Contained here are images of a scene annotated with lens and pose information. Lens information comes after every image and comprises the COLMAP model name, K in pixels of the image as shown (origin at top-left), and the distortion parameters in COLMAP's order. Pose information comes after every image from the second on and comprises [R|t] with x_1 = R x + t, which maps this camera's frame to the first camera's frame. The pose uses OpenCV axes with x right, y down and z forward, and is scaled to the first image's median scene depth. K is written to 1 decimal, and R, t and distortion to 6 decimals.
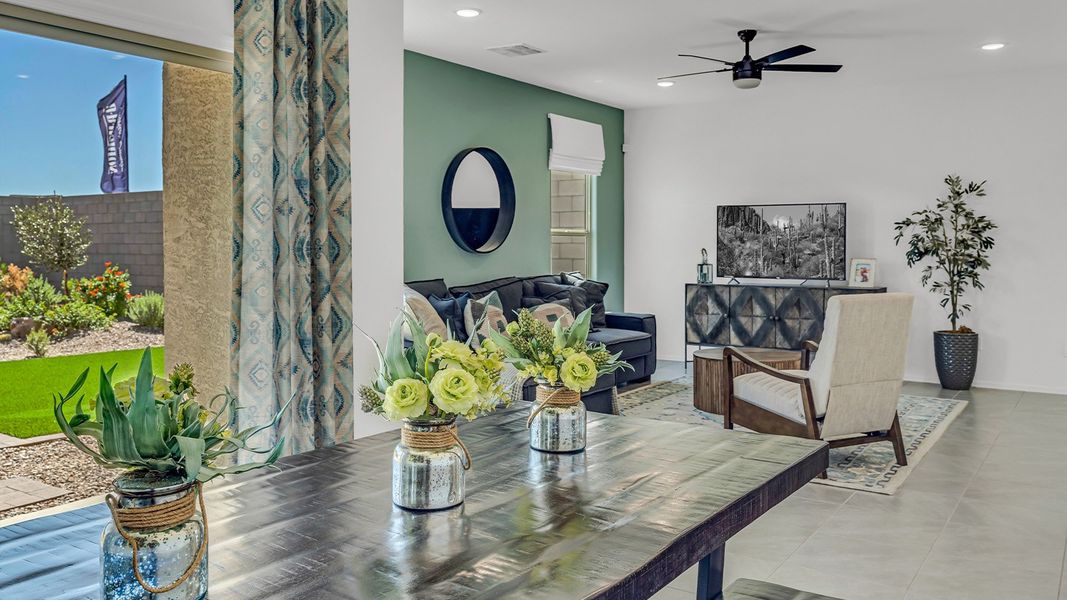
lens RADIAL K [[850.0, 0, 530.6], [0, 850.0, 267.6], [0, 0, 1]] dist [0.000245, -0.002100]
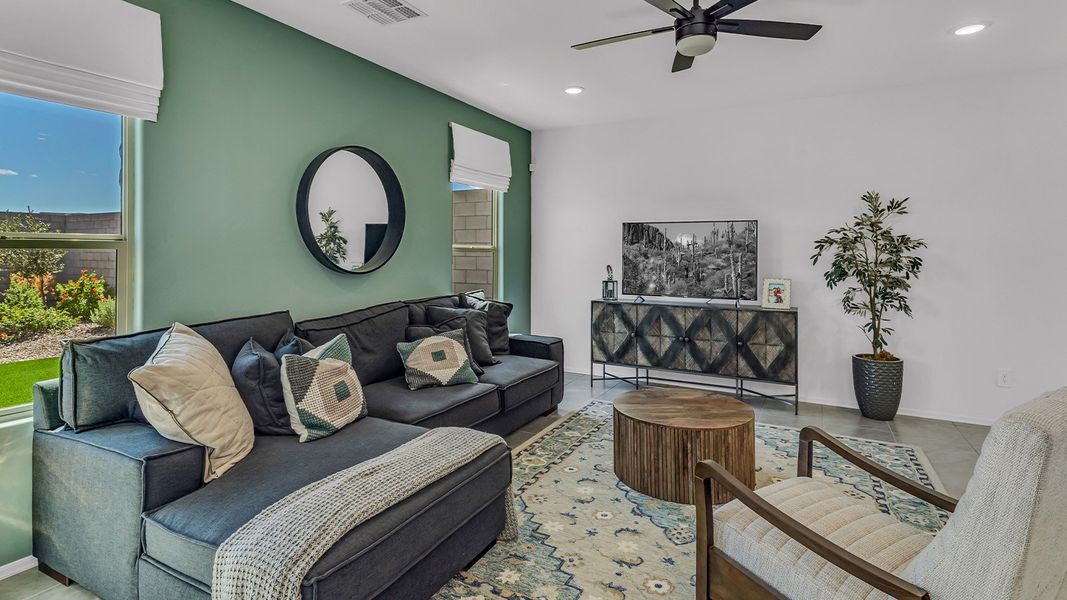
lens RADIAL K [[519.3, 0, 532.1], [0, 519.3, 254.9], [0, 0, 1]] dist [0.001469, 0.000296]
pose [[0.994584, 0.005084, 0.103815, 0.053406], [-0.002786, 0.999748, -0.022274, -0.022429], [-0.103903, 0.021864, 0.994347, 0.428913]]
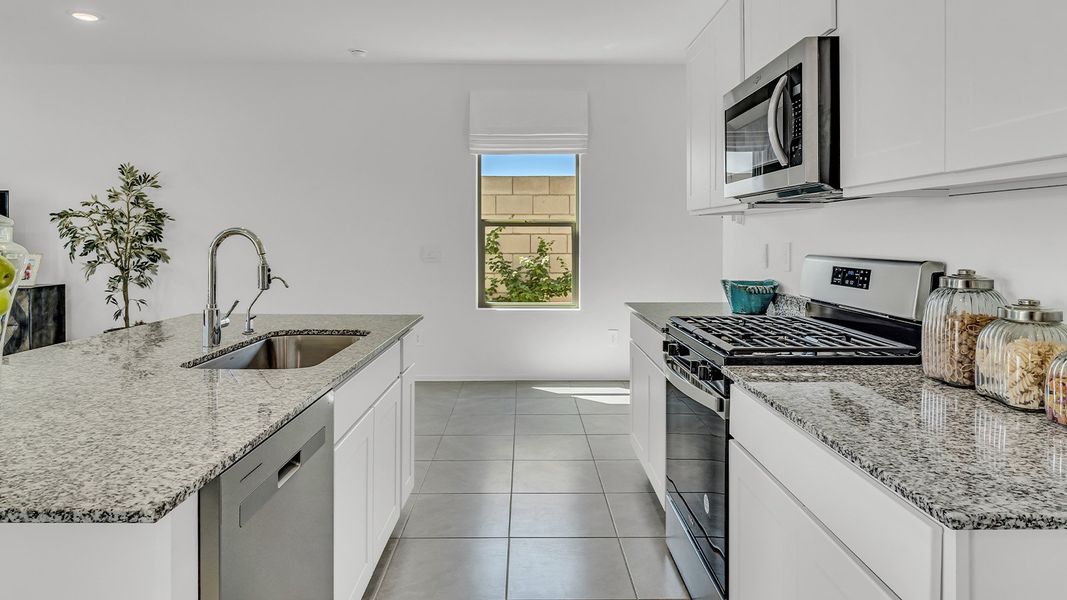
lens RADIAL K [[628.8, 0, 531.2], [0, 628.8, 241.5], [0, 0, 1]] dist [0.000028, -0.000718]
pose [[0.818659, -0.007998, 0.574224, 0.430332], [0.018324, 0.999758, -0.012200, -0.005227], [-0.573987, 0.020510, 0.818607, 0.150371]]
